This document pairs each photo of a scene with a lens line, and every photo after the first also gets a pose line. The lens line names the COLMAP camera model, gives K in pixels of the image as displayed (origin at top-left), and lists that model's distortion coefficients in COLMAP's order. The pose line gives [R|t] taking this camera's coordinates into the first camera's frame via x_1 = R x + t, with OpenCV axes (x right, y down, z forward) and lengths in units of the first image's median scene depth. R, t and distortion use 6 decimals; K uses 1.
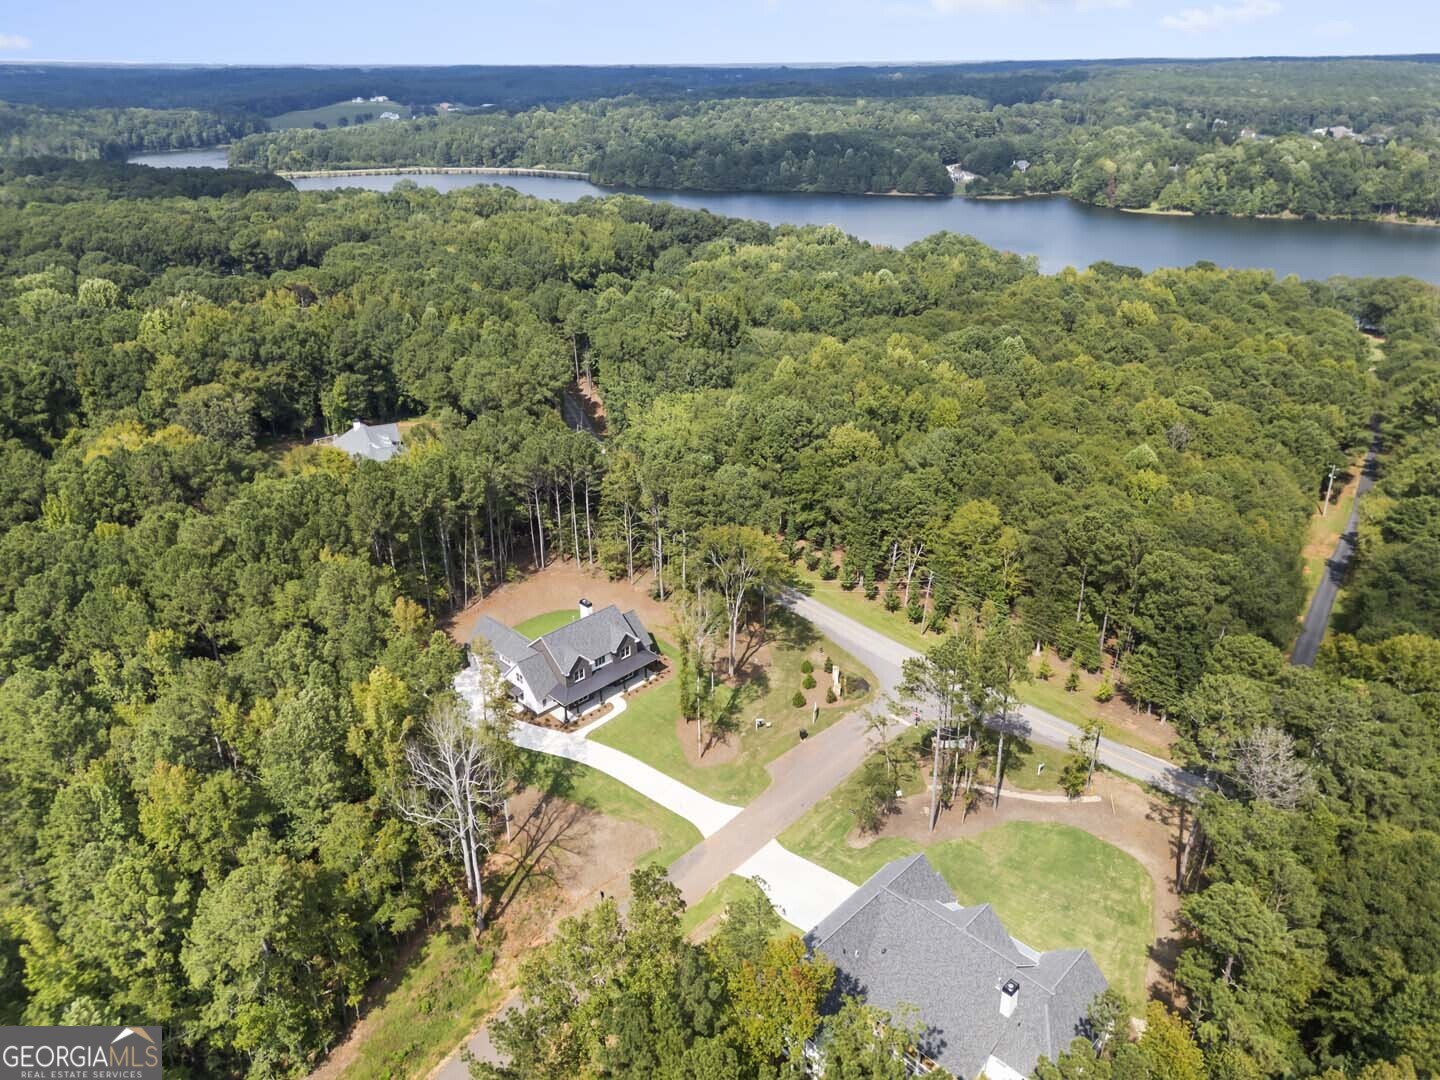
lens RADIAL K [[1038.0, 0, 698.3], [0, 1038.0, 556.3], [0, 0, 1]] dist [0.088948, -0.103264]
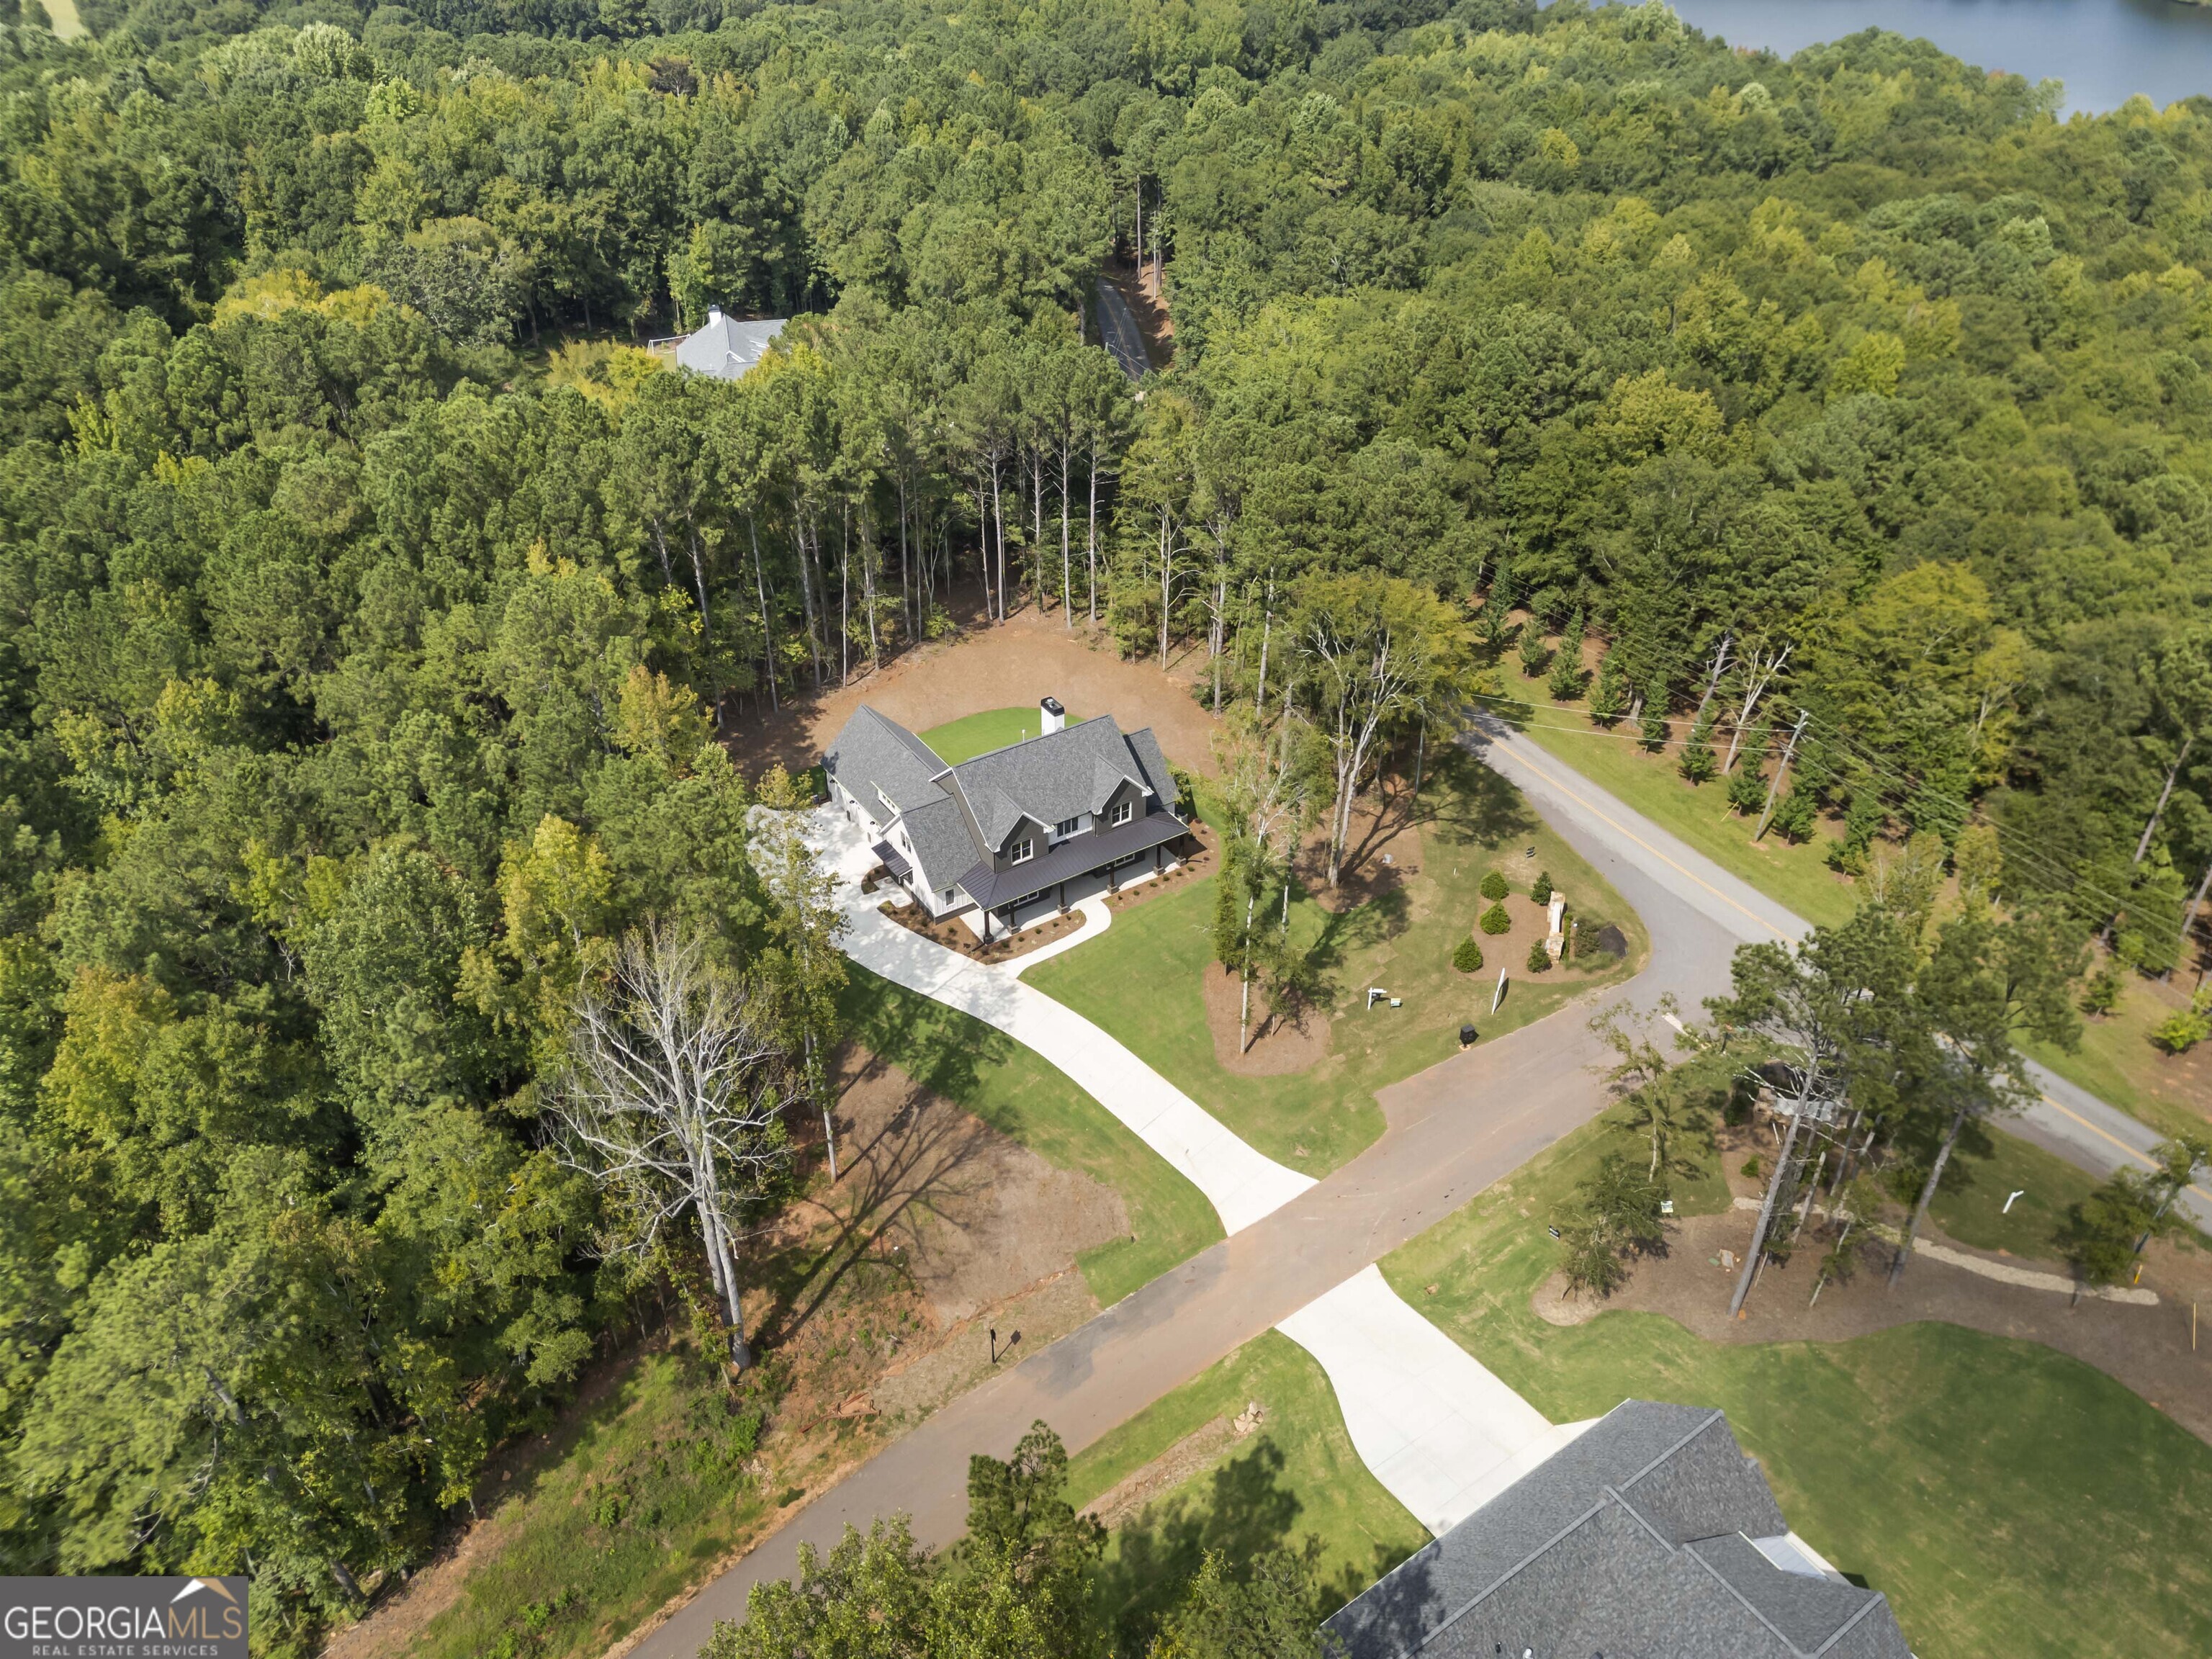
lens RADIAL K [[1594.5, 0, 1072.6], [0, 1594.5, 854.6], [0, 0, 1]] dist [0.088948, -0.103264]
pose [[0.982529, 0.117200, -0.144573, 0.017909], [-0.092105, 0.981219, 0.169490, -0.014015], [0.161722, -0.153212, 0.974870, 0.239403]]
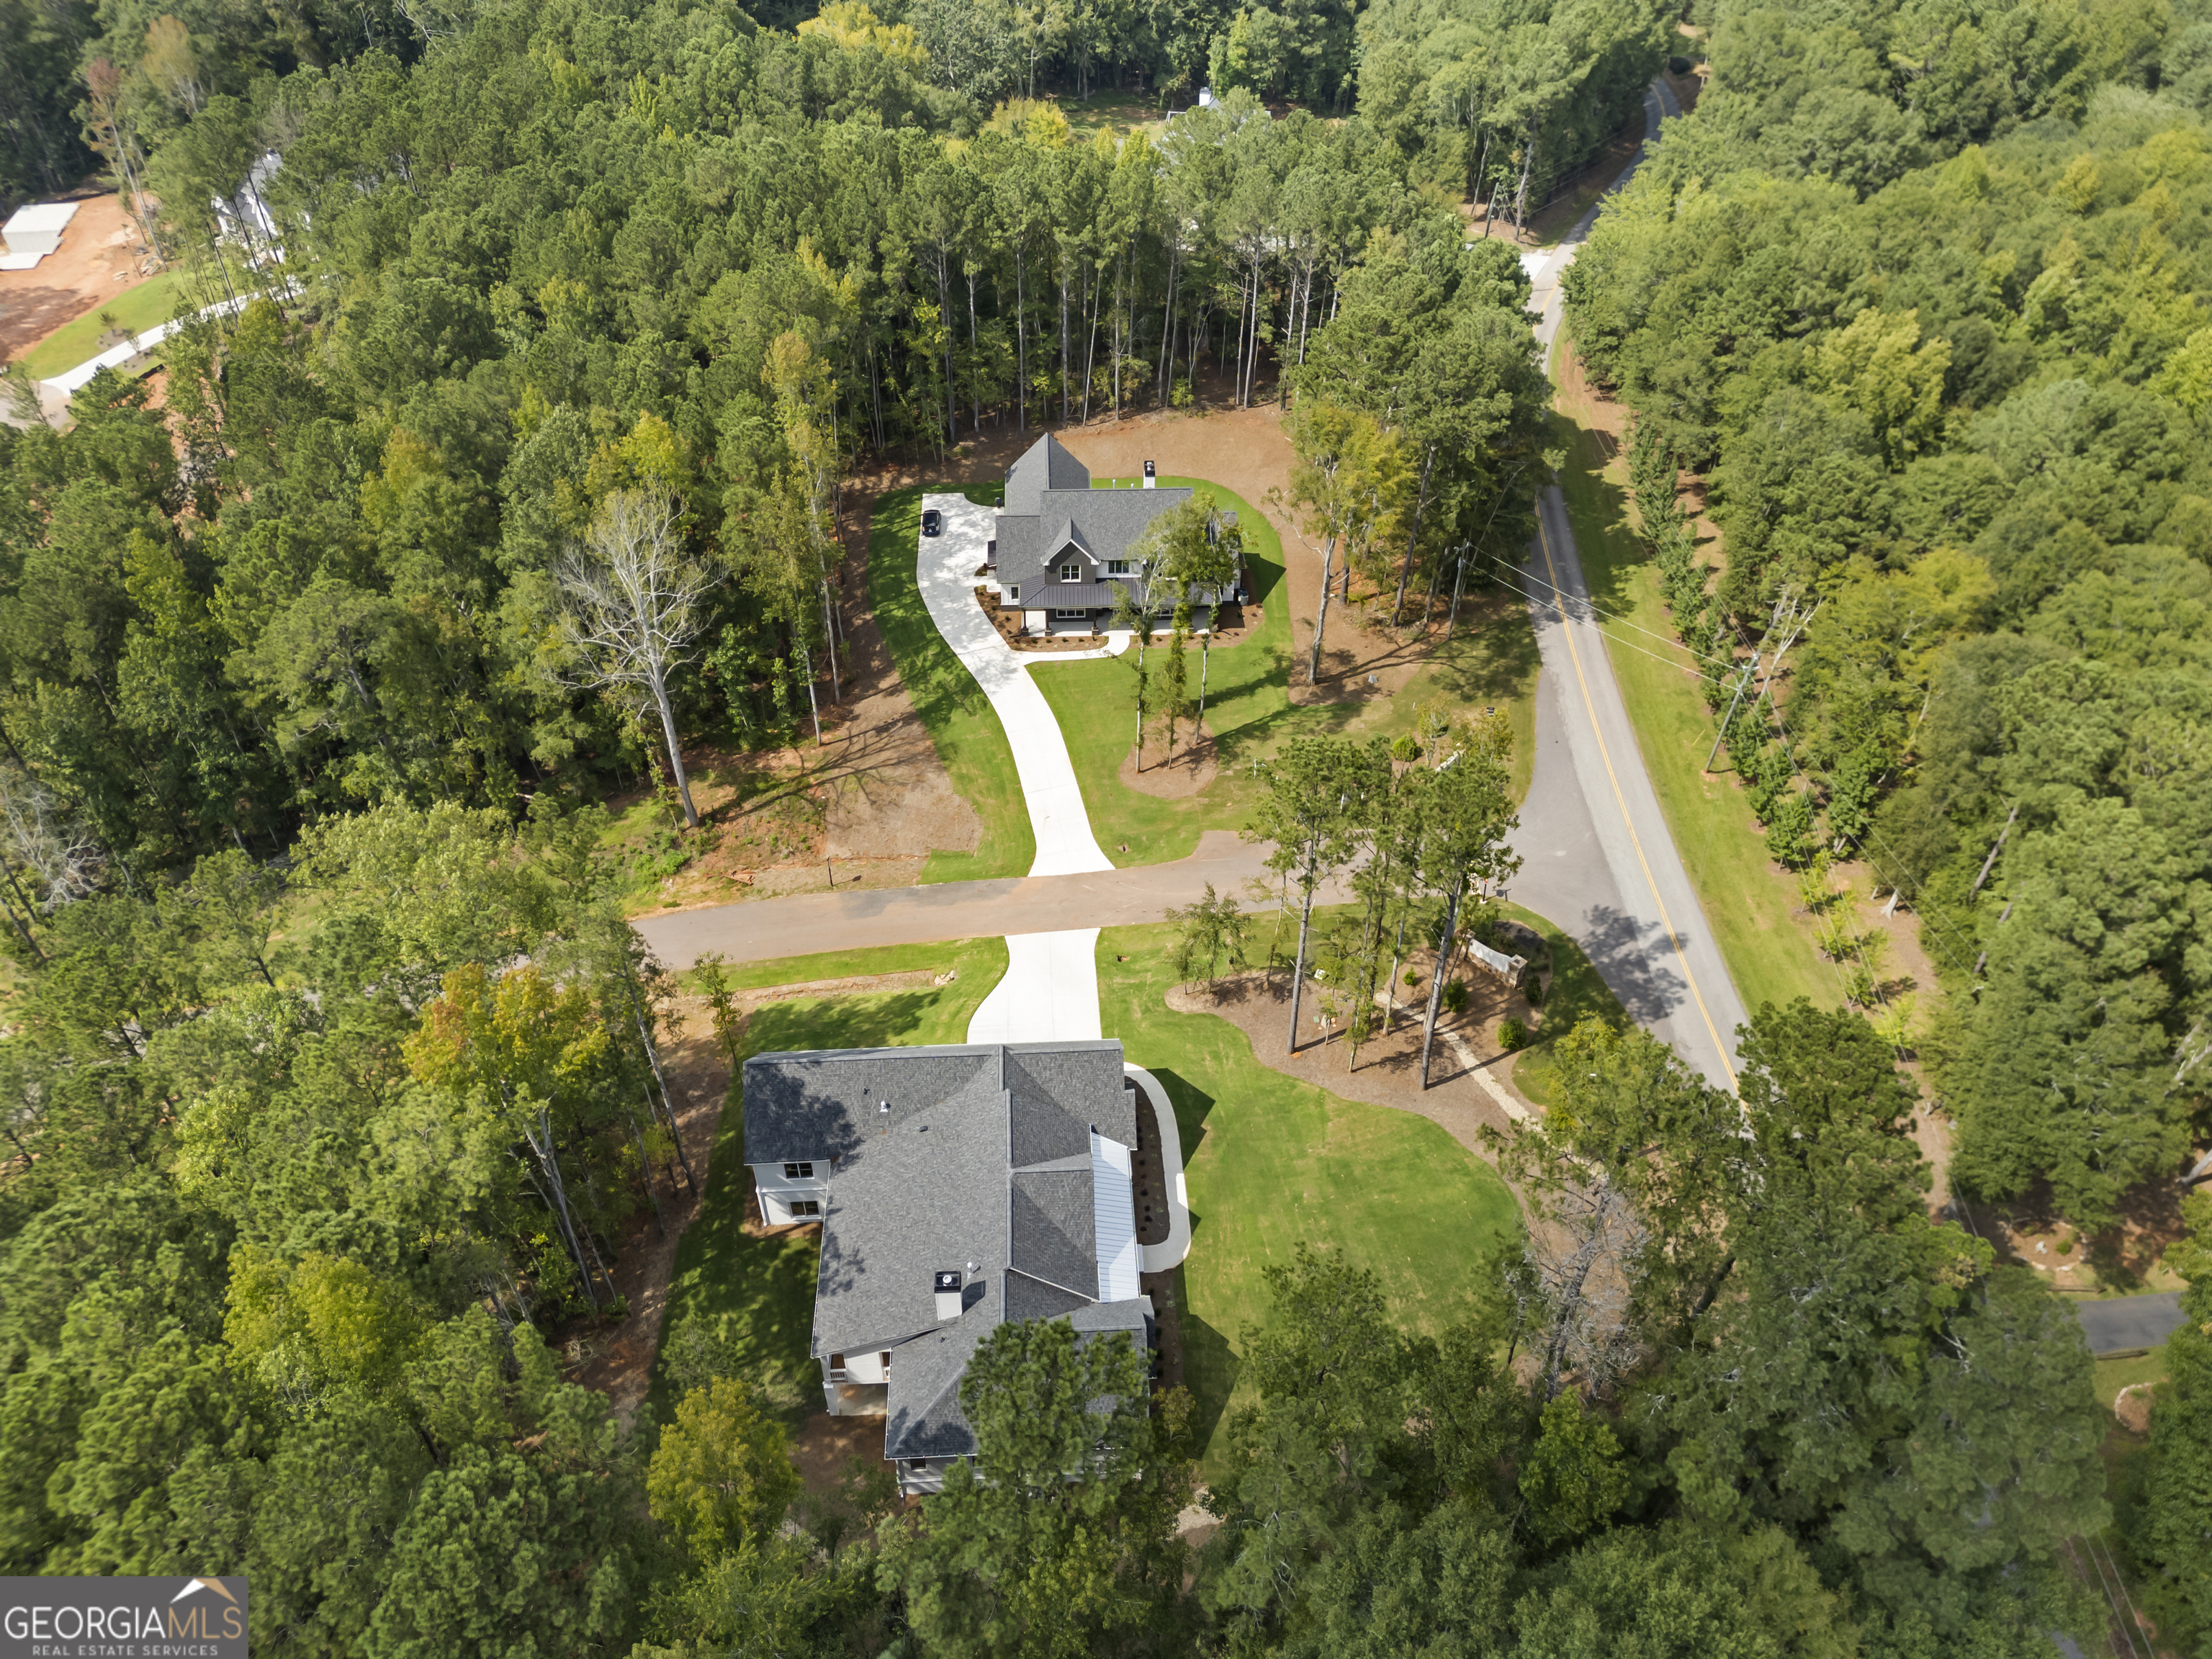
lens RADIAL K [[1499.5, 0, 985.5], [0, 1499.5, 855.6], [0, 0, 1]] dist [0.072279, -0.067588]
pose [[0.733074, 0.473957, -0.487818, 0.334738], [-0.303738, 0.869860, 0.388699, -0.066171], [0.608560, -0.136776, 0.781631, 0.222618]]
